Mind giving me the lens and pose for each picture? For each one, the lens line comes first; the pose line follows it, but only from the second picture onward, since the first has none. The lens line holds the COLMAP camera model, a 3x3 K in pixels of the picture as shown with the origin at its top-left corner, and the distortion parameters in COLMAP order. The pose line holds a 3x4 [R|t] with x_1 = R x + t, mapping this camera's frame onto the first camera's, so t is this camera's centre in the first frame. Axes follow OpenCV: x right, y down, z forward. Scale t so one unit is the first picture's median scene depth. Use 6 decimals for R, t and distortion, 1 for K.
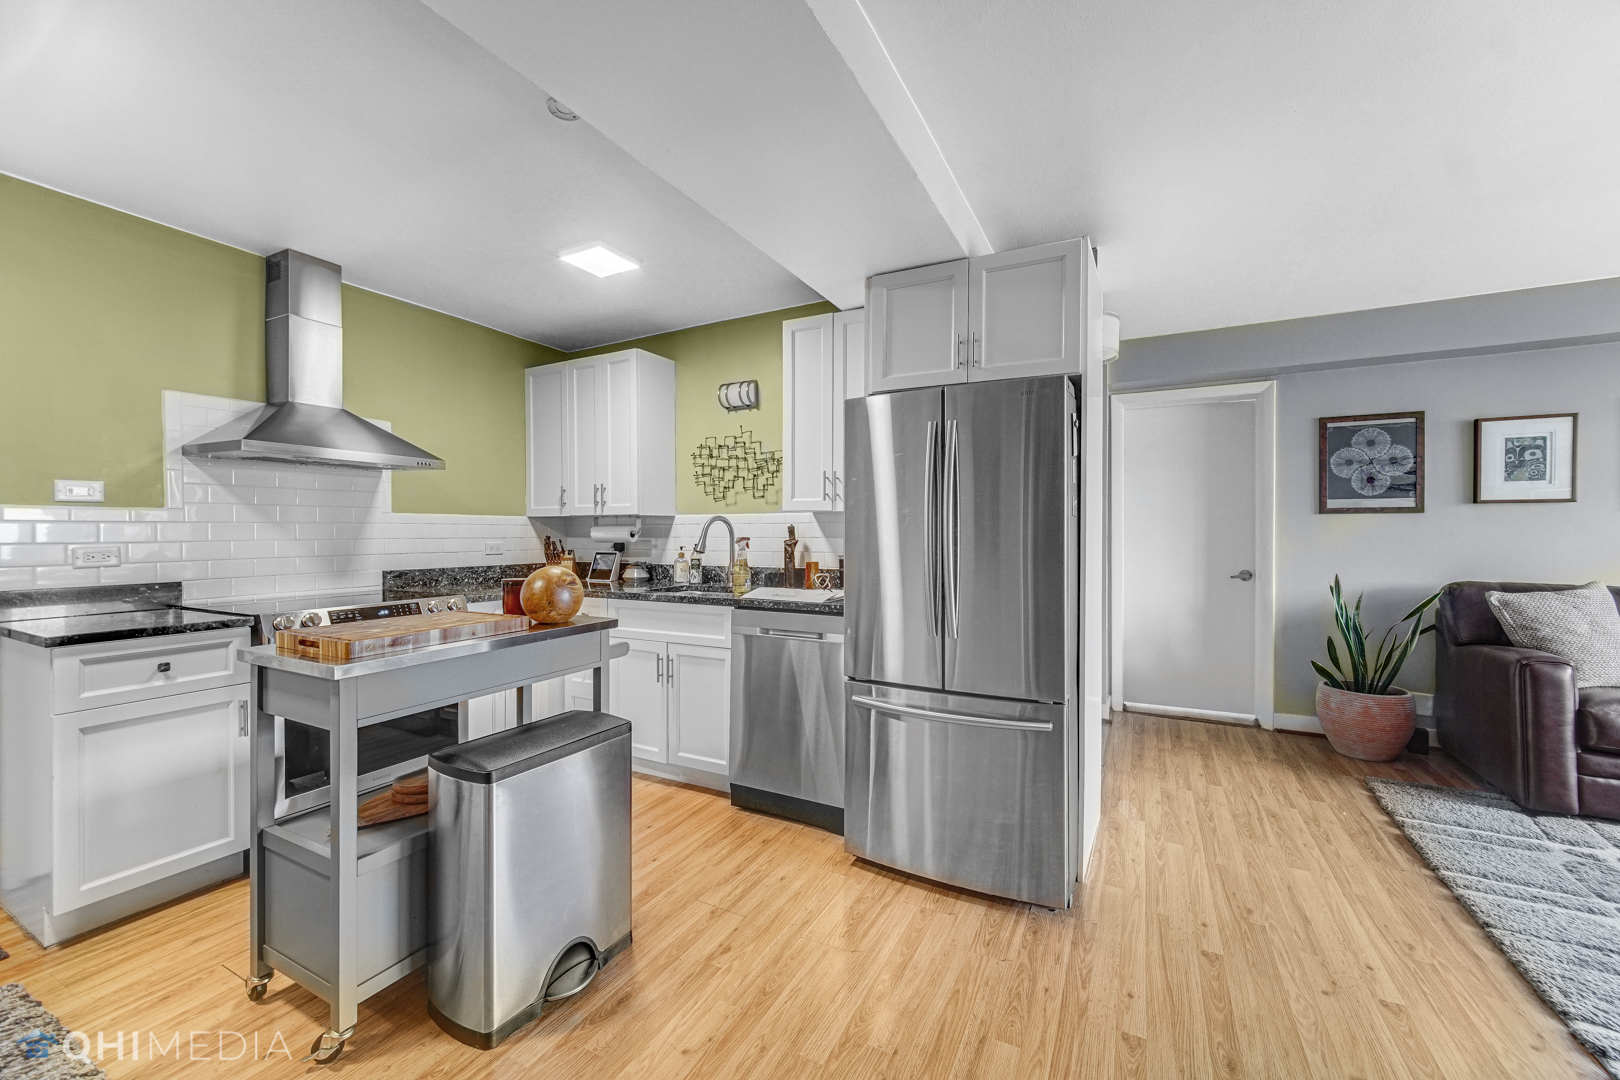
lens RADIAL K [[652.5, 0, 805.3], [0, 652.5, 530.3], [0, 0, 1]] dist [-0.000631, 0.001497]
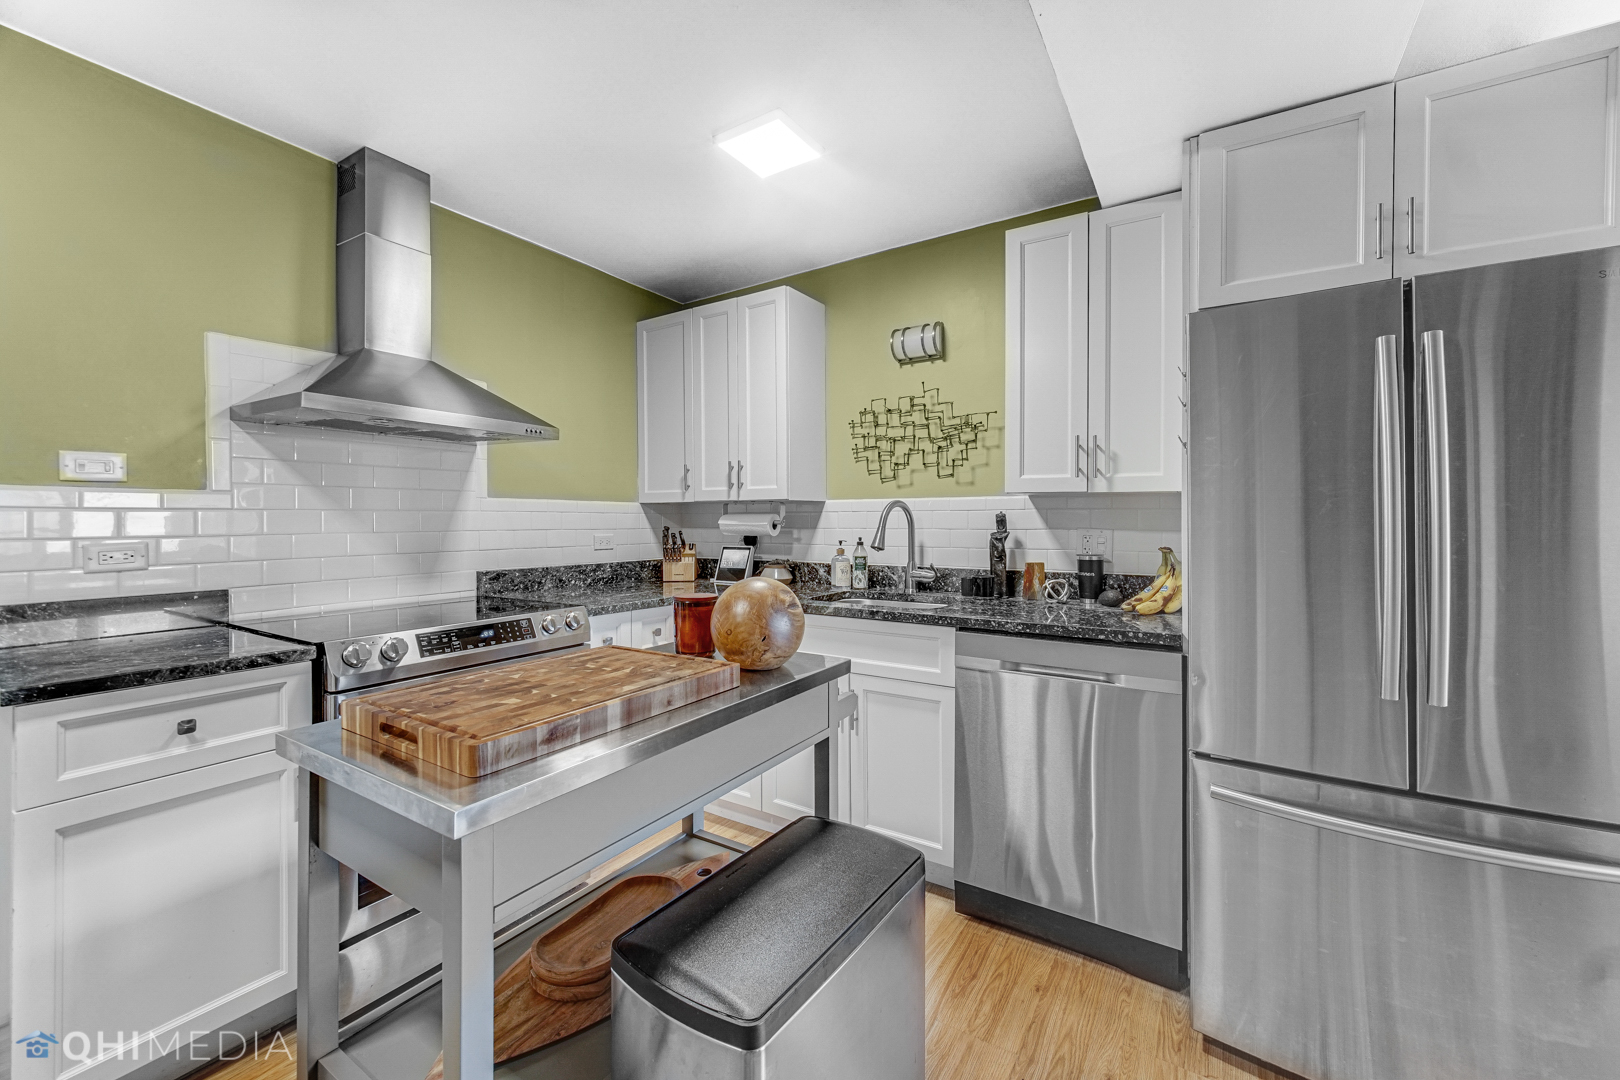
lens RADIAL K [[652.5, 0, 797.7], [0, 652.5, 515.1], [0, 0, 1]] dist [-0.000631, 0.001497]
pose [[0.996458, -0.001250, -0.084081, -0.194940], [0.000748, 0.999982, -0.006003, -0.000783], [0.084087, 0.005919, 0.996441, 0.247225]]
